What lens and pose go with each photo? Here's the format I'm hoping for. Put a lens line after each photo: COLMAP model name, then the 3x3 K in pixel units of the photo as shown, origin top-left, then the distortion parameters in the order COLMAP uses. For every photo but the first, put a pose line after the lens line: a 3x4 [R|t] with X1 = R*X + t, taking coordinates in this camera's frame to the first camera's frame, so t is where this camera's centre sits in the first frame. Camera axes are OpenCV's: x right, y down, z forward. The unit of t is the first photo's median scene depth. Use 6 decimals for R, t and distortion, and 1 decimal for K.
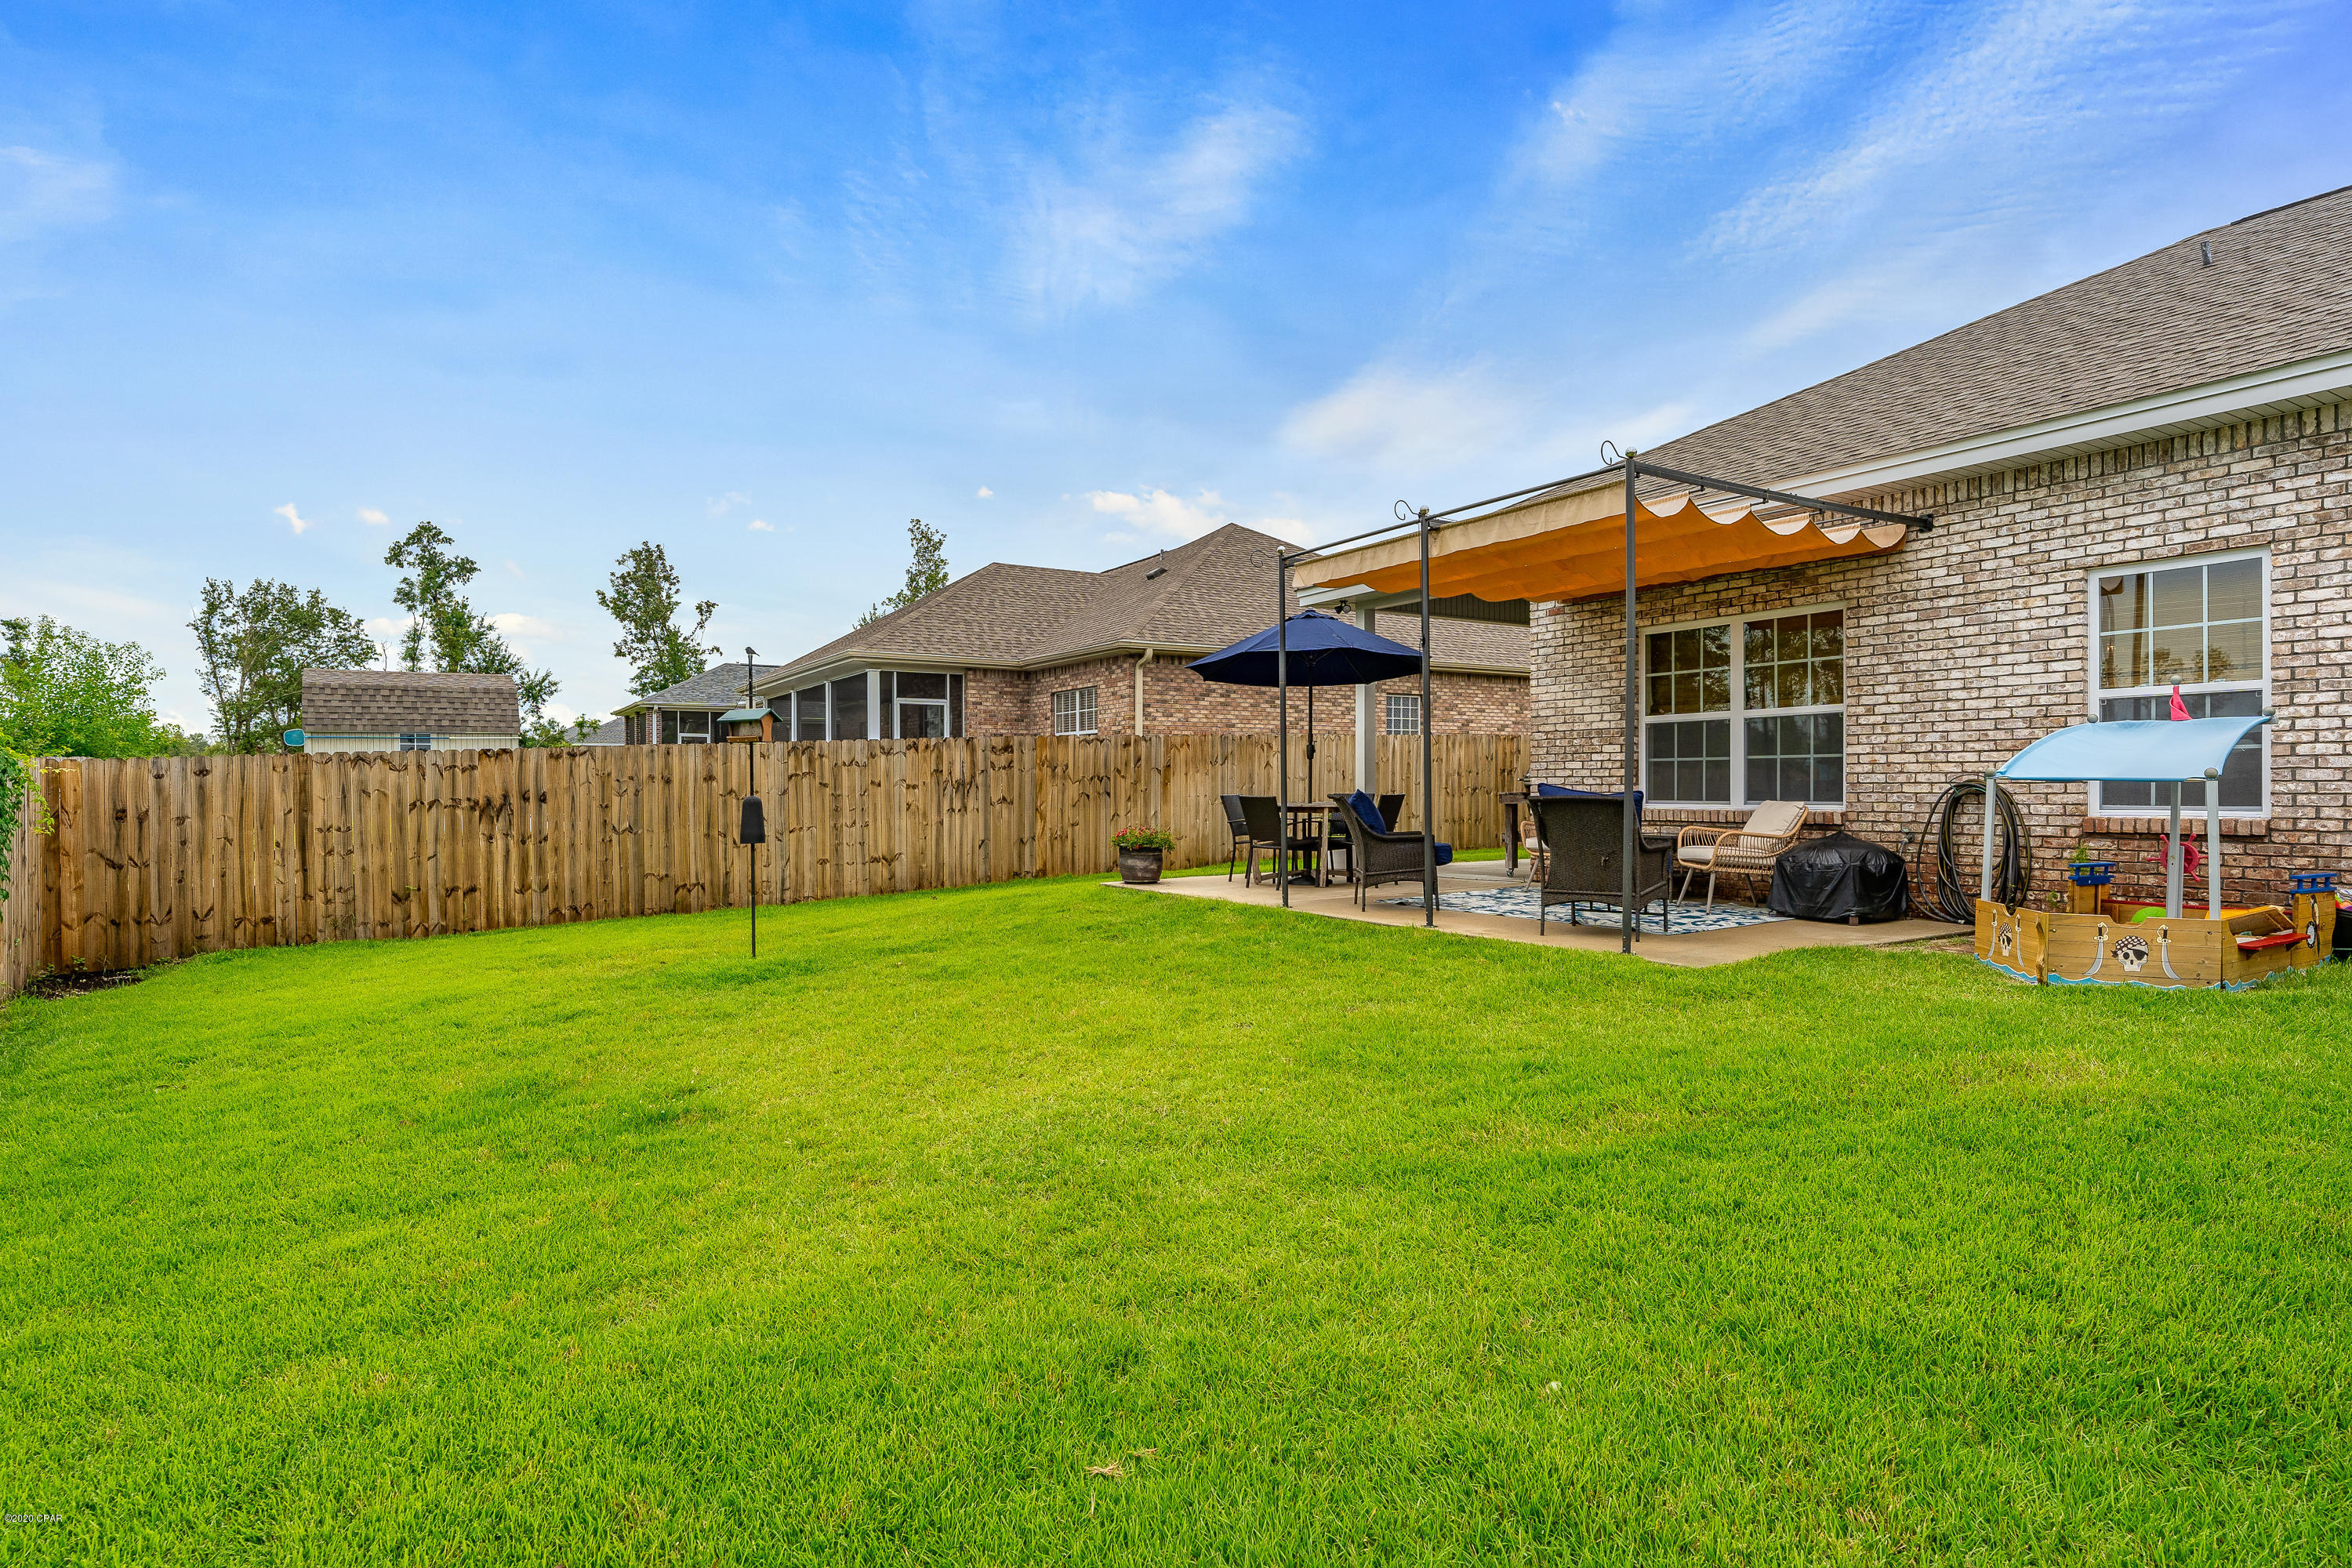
lens RADIAL K [[1241.2, 0, 1176.7], [0, 1241.2, 790.0], [0, 0, 1]] dist [-0.005997, -0.000643]
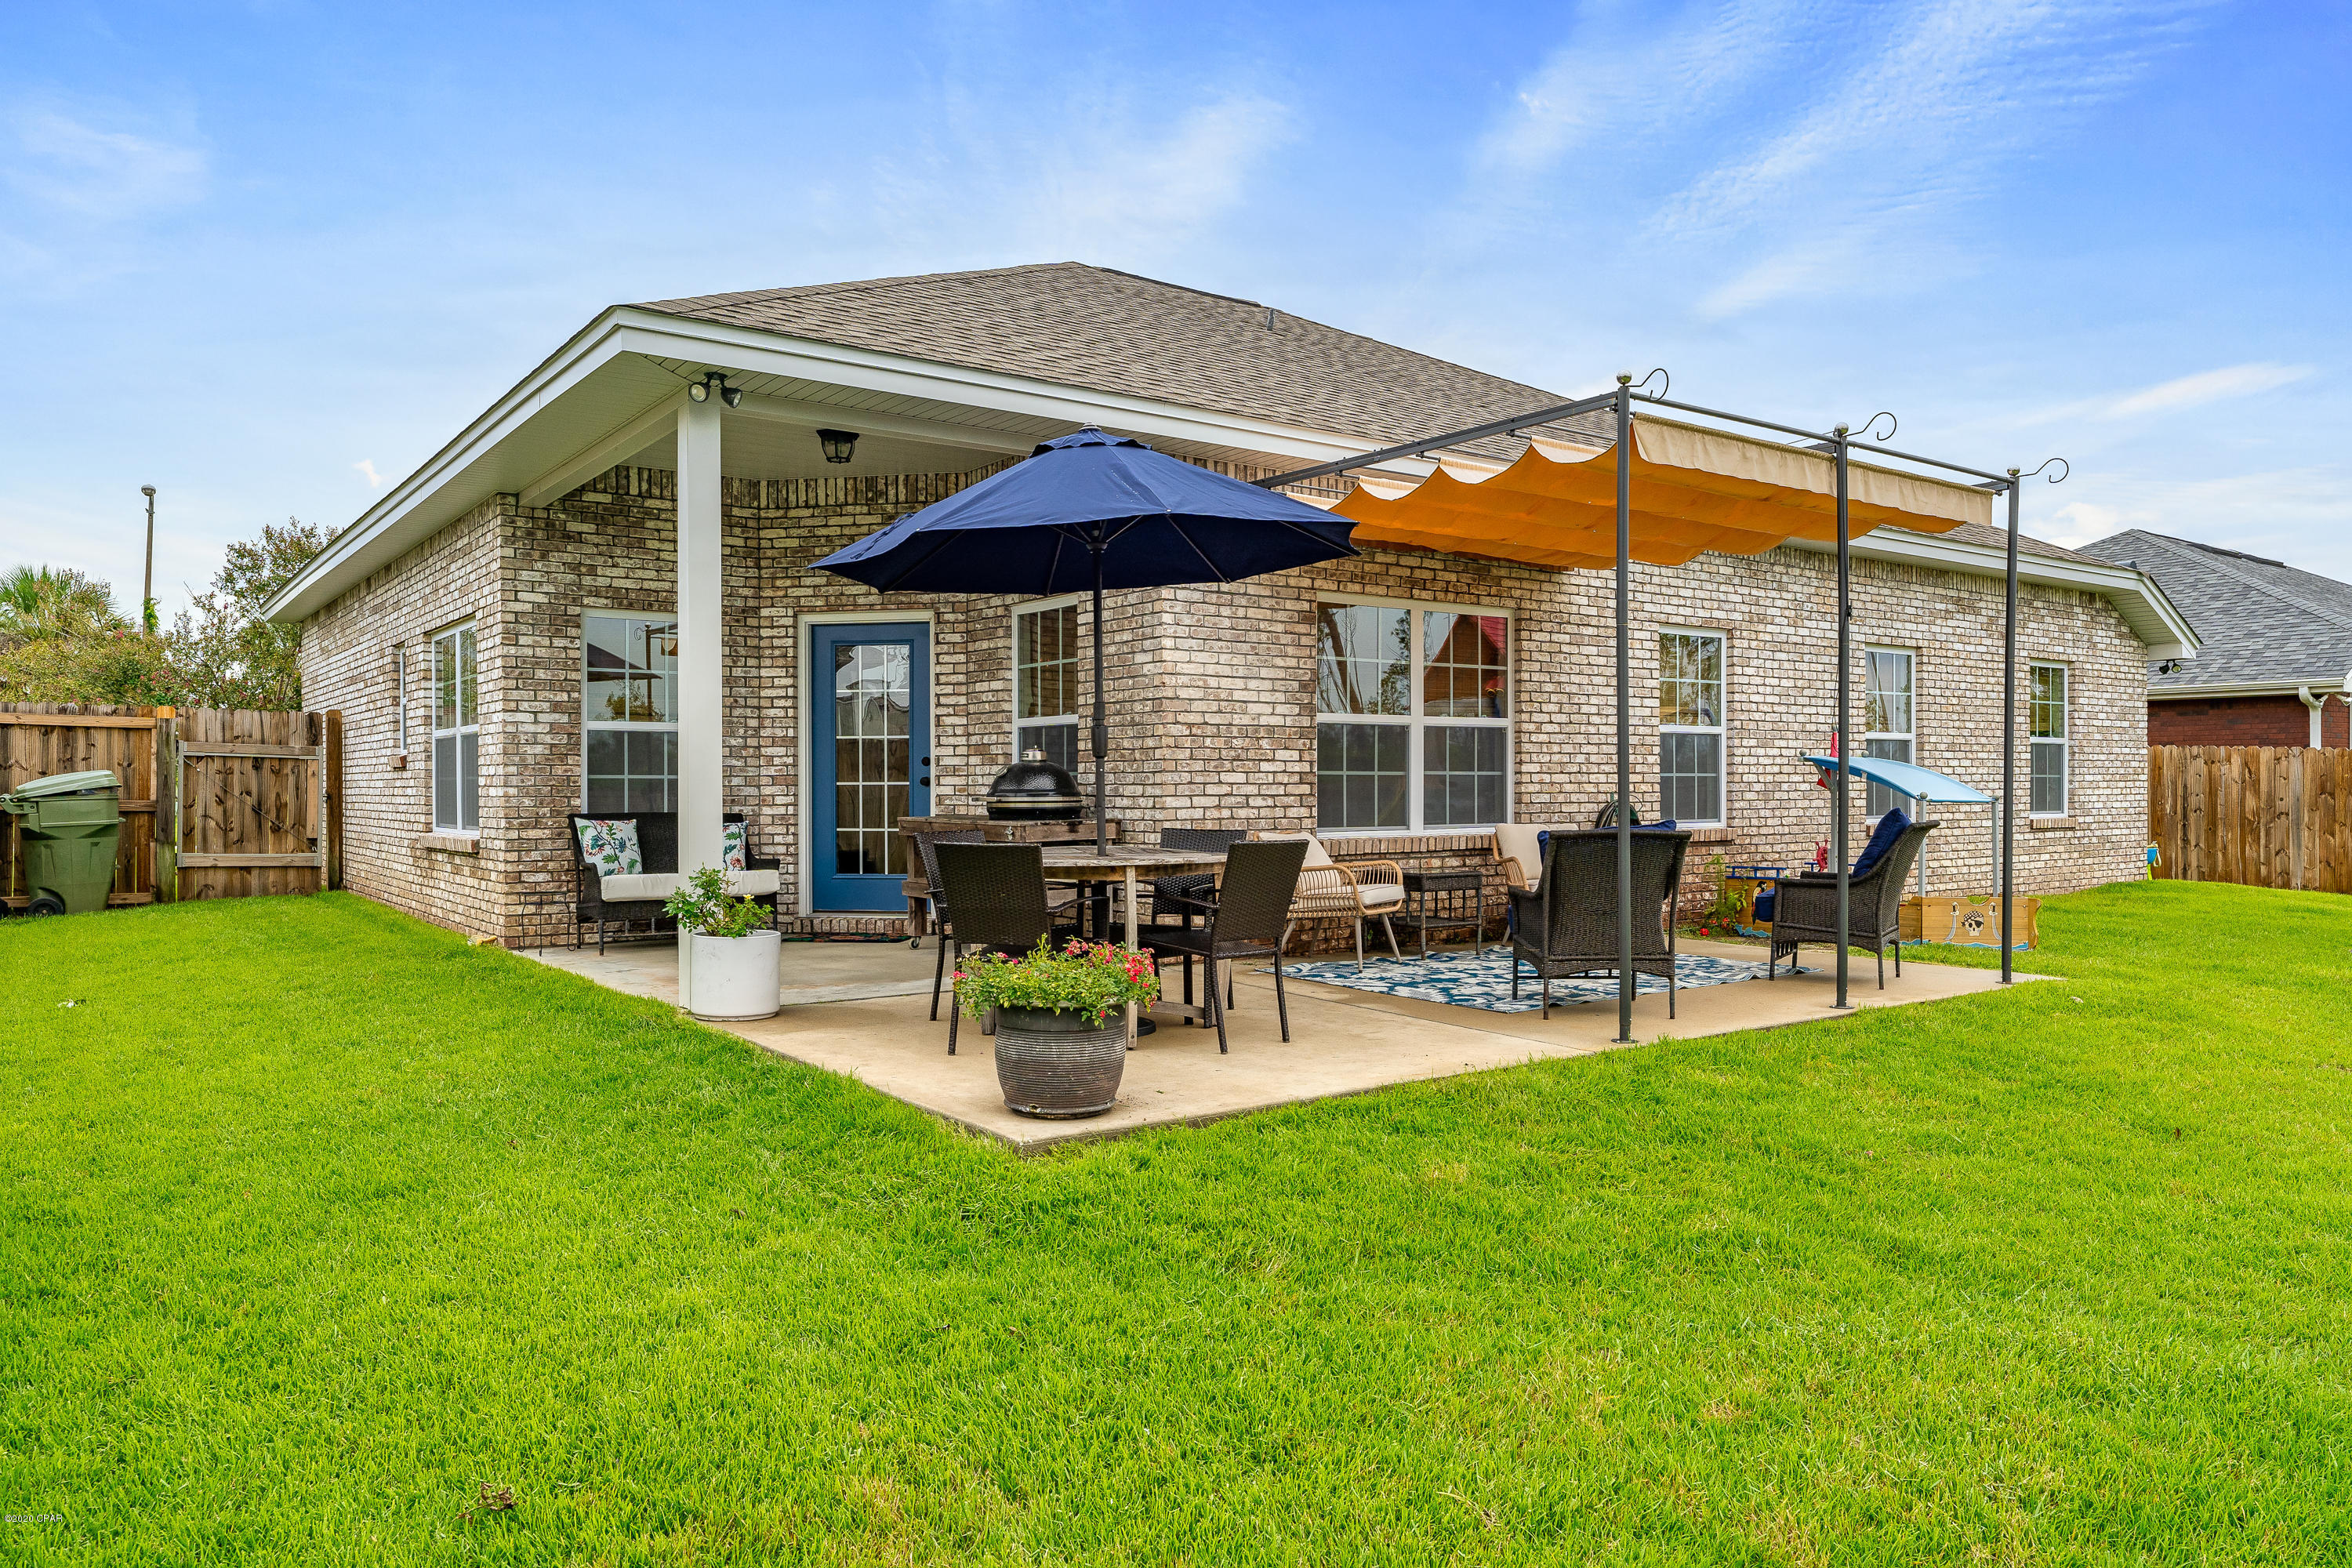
lens RADIAL K [[1580.6, 0, 1179.6], [0, 1580.6, 788.3], [0, 0, 1]] dist [0.001924, 0.000879]
pose [[-0.077556, 0.005148, 0.996975, -0.475762], [0.006108, 0.999970, -0.004688, -0.009656], [-0.996969, 0.005726, -0.077586, 1.008336]]
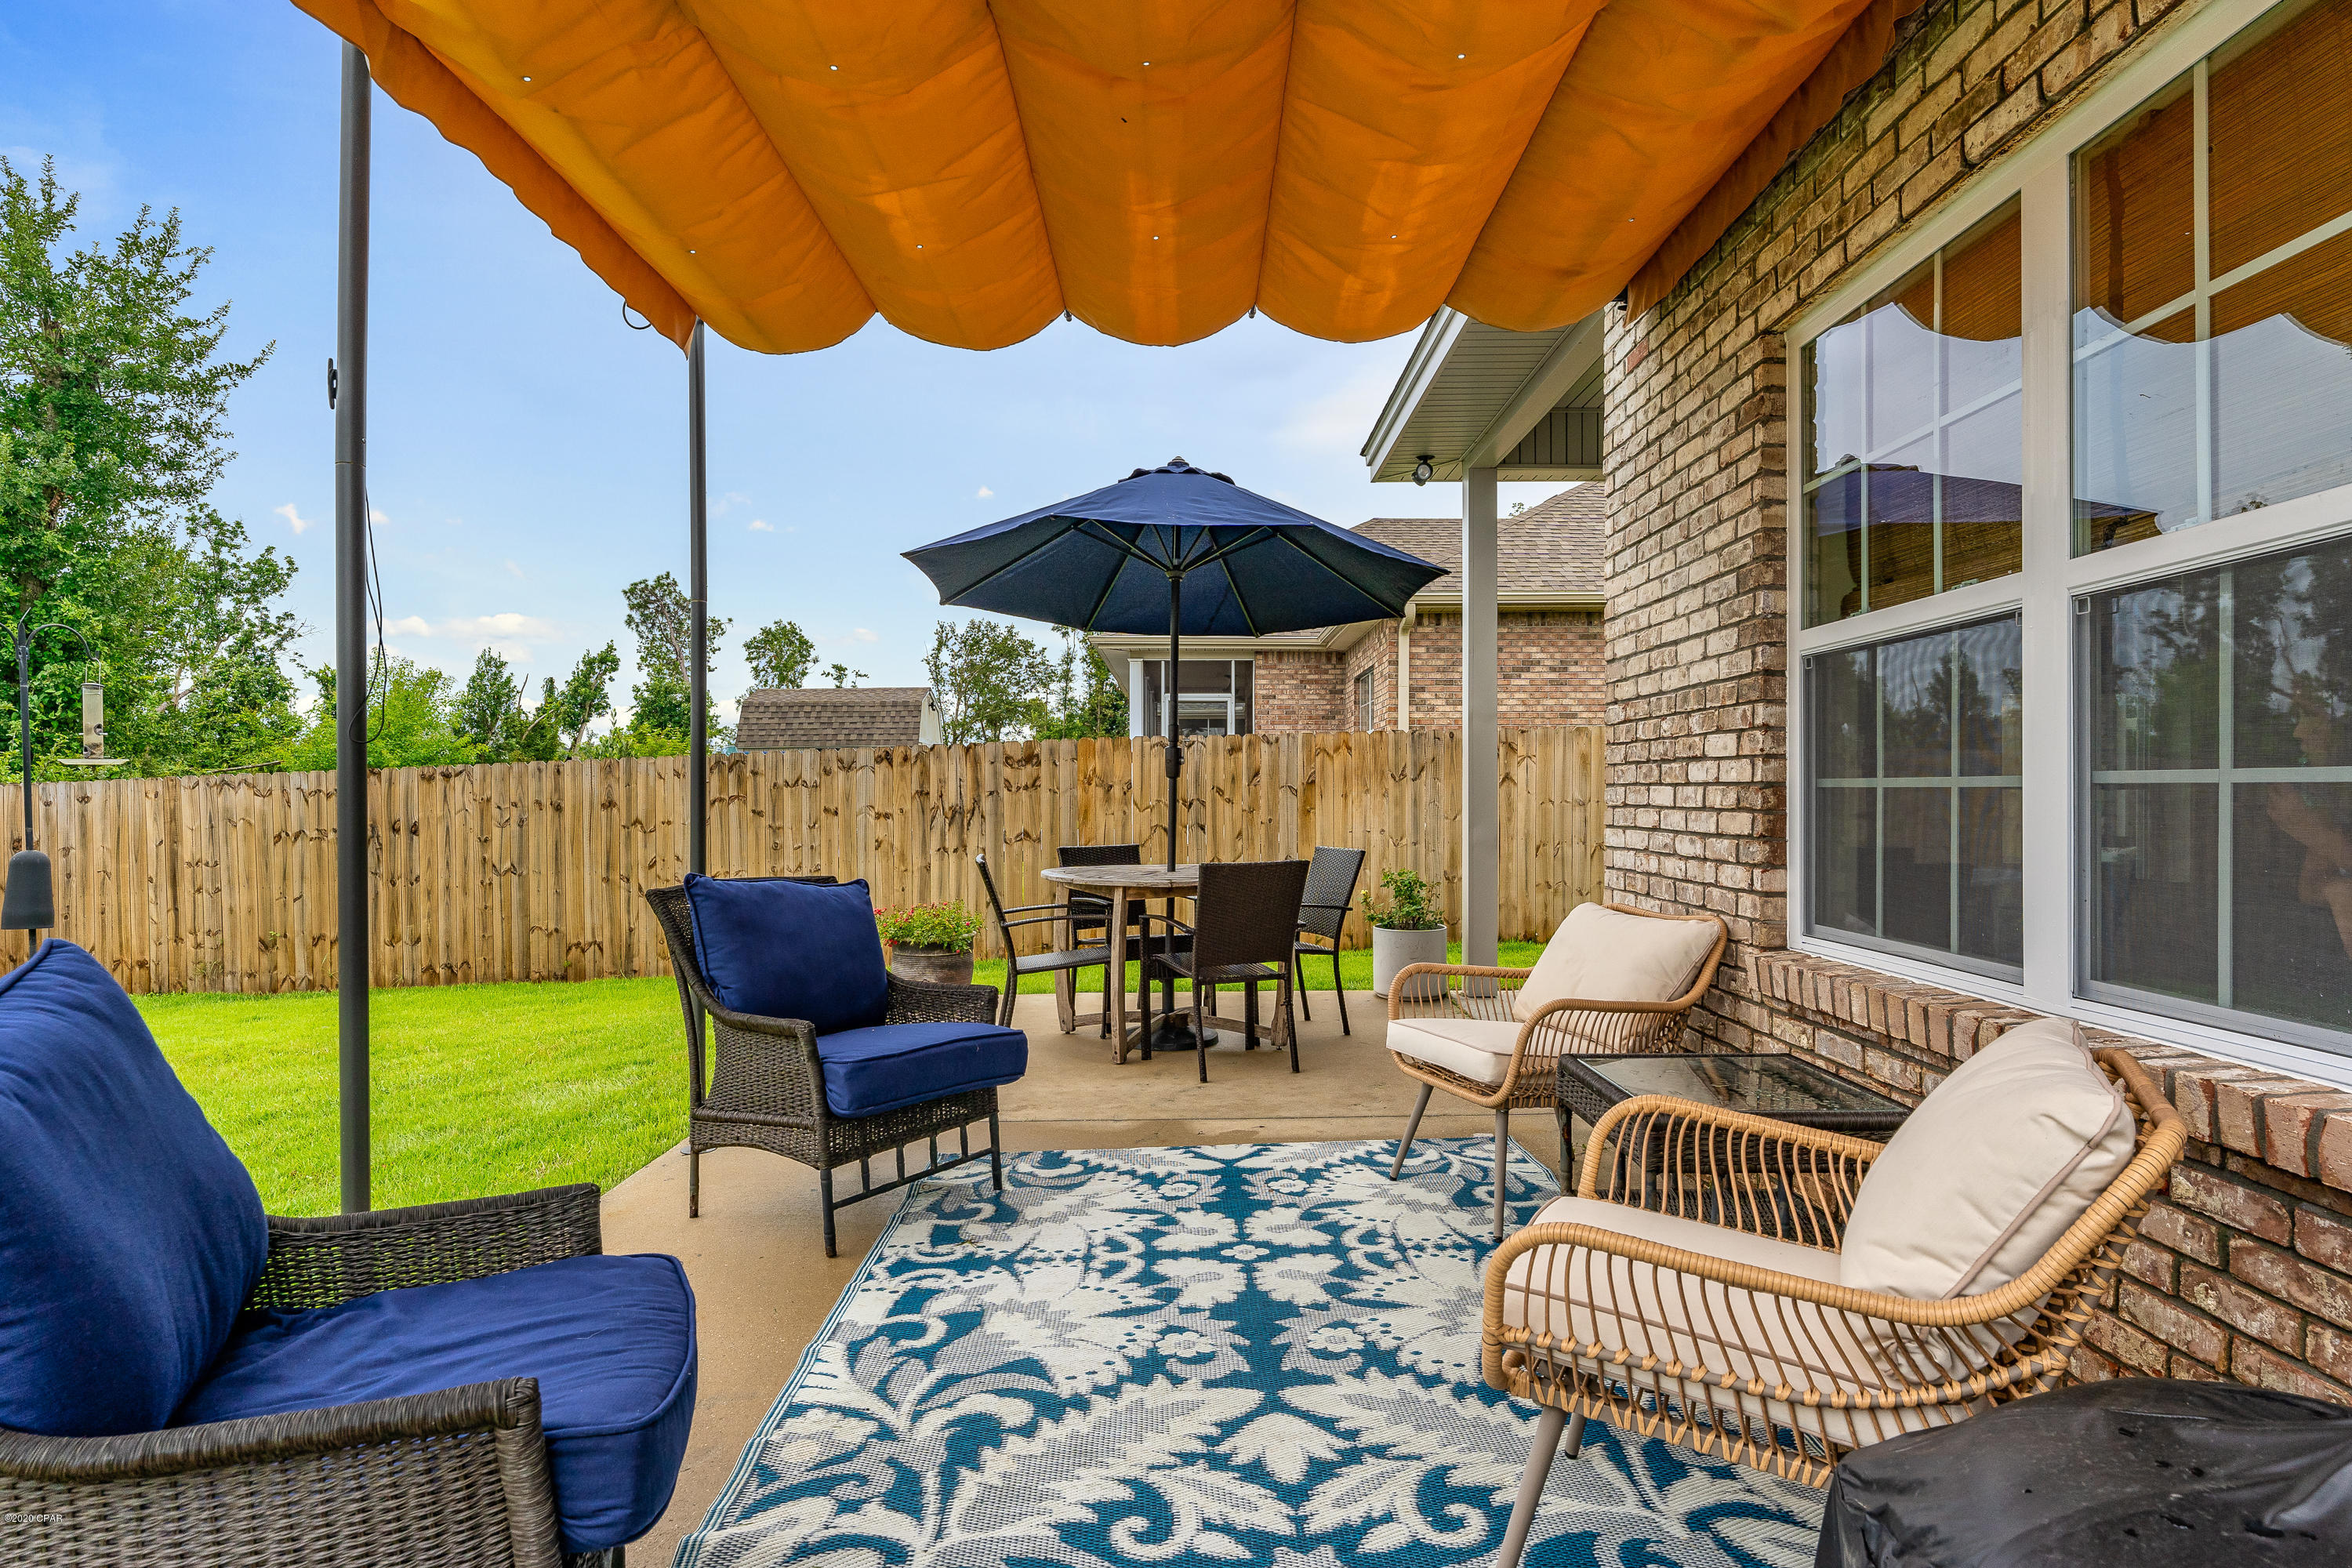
lens RADIAL K [[1241.2, 0, 1183.3], [0, 1241.2, 790.6], [0, 0, 1]] dist [-0.005997, -0.000643]
pose [[0.853065, 0.000674, -0.521804, 0.352331], [-0.002381, 0.999994, -0.002601, -0.018518], [0.521799, 0.003462, 0.853061, 0.591699]]
